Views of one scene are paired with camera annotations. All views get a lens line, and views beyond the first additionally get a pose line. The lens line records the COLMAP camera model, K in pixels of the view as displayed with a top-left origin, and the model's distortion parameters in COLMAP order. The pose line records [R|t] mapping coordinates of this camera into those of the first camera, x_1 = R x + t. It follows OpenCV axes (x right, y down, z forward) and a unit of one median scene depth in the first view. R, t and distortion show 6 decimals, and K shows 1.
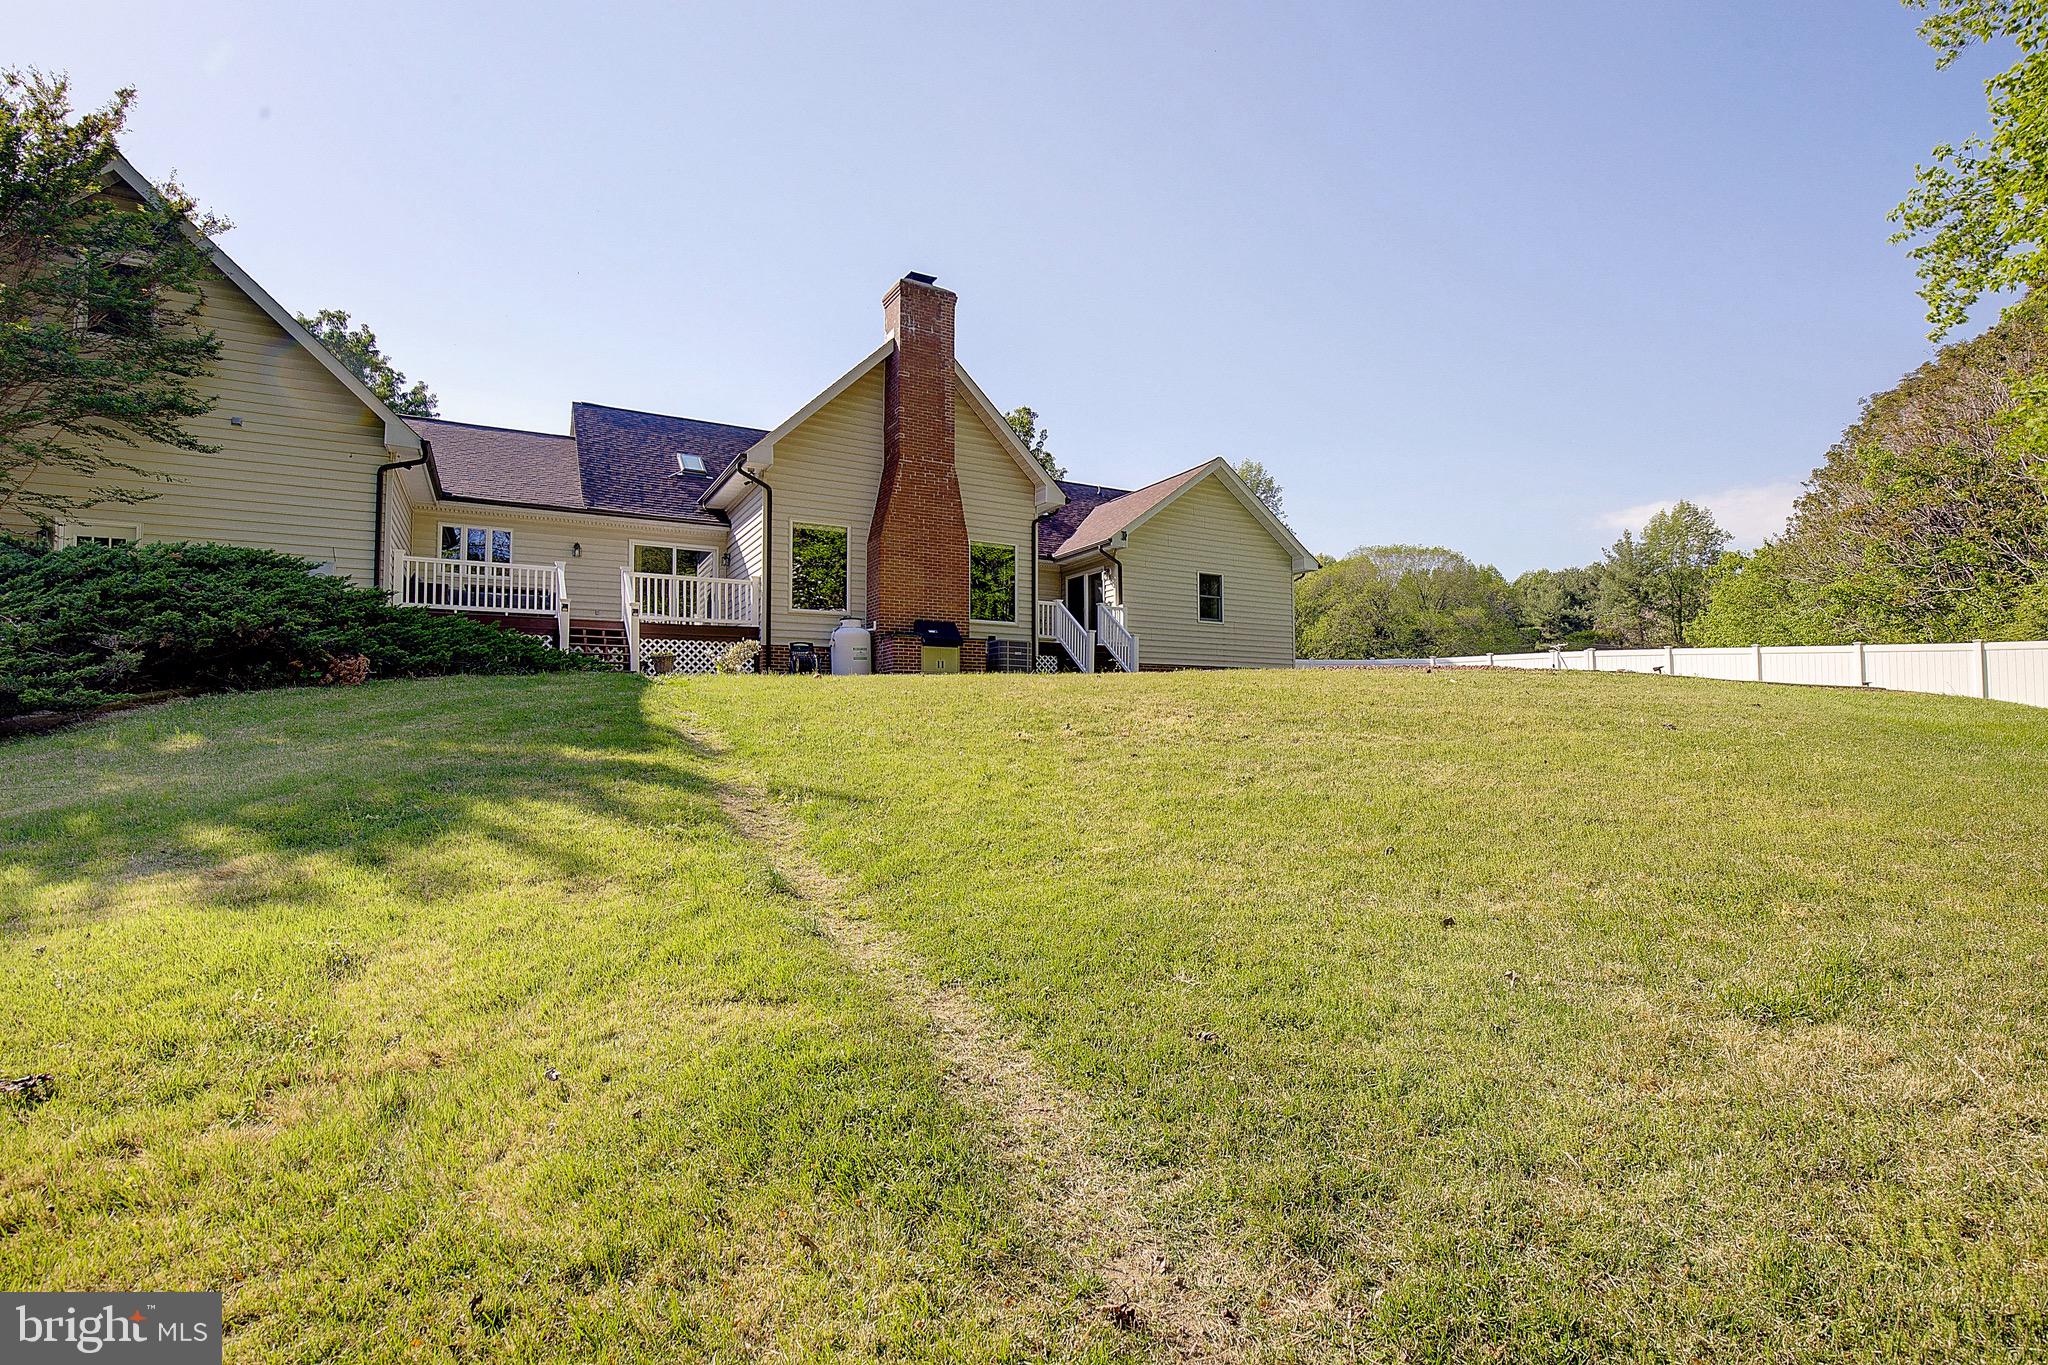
lens RADIAL K [[969.2, 0, 1024.0], [0, 969.2, 682.5], [0, 0, 1]] dist [-0.076520, 0.000034]
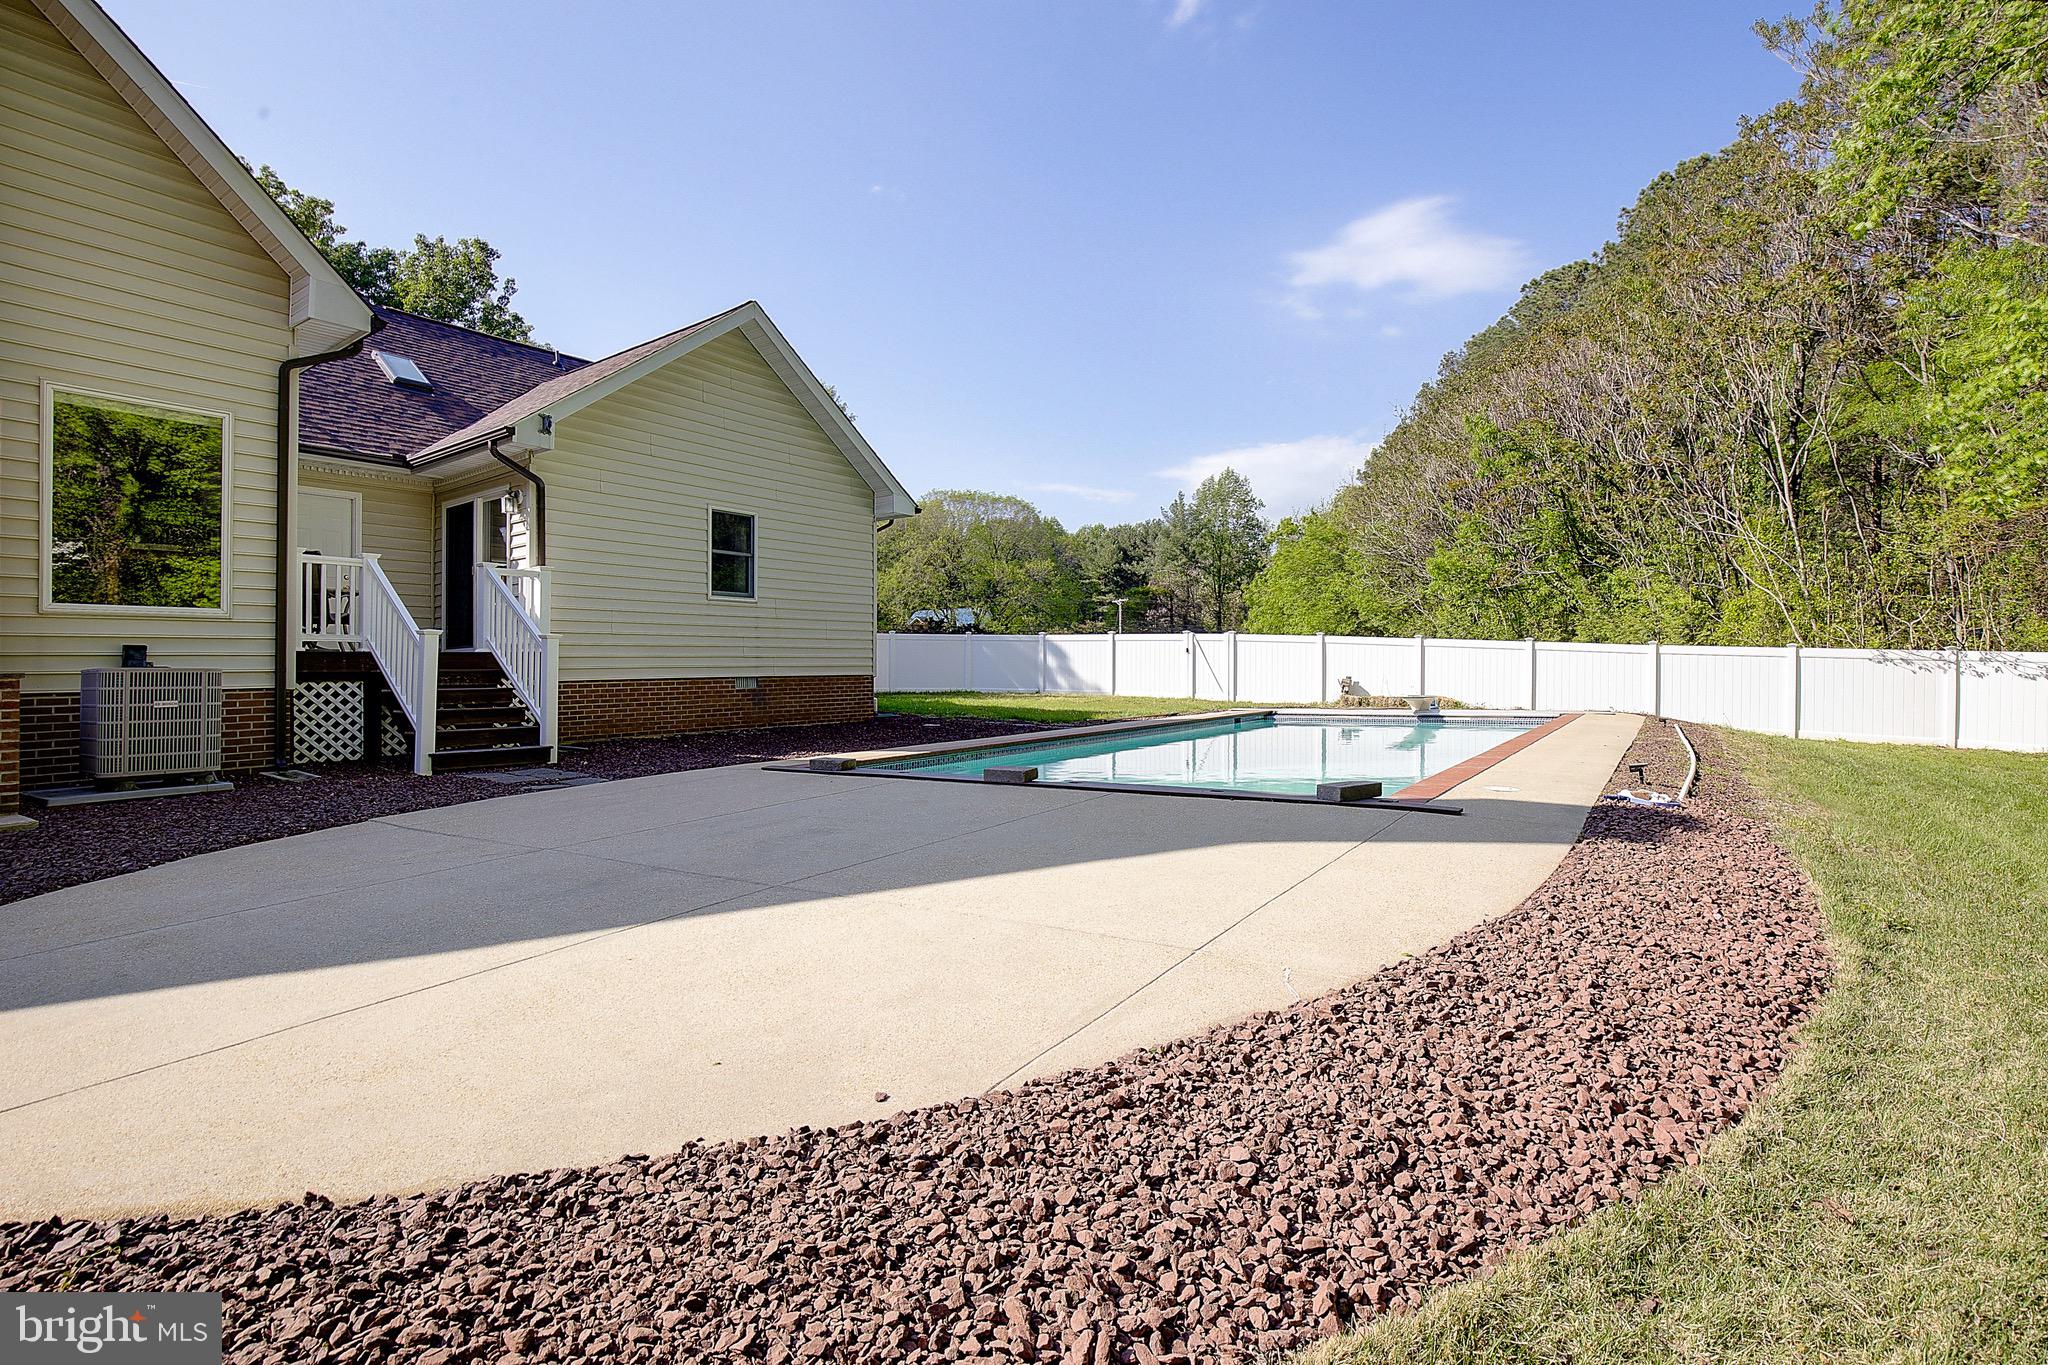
lens RADIAL K [[1013.6, 0, 1033.0], [0, 1013.6, 673.2], [0, 0, 1]] dist [-0.053907, 0.000151]
pose [[0.904069, -0.000885, 0.427385, 0.055450], [-0.019218, 0.998902, 0.042721, -0.026283], [-0.426954, -0.046837, 0.903060, 0.216941]]
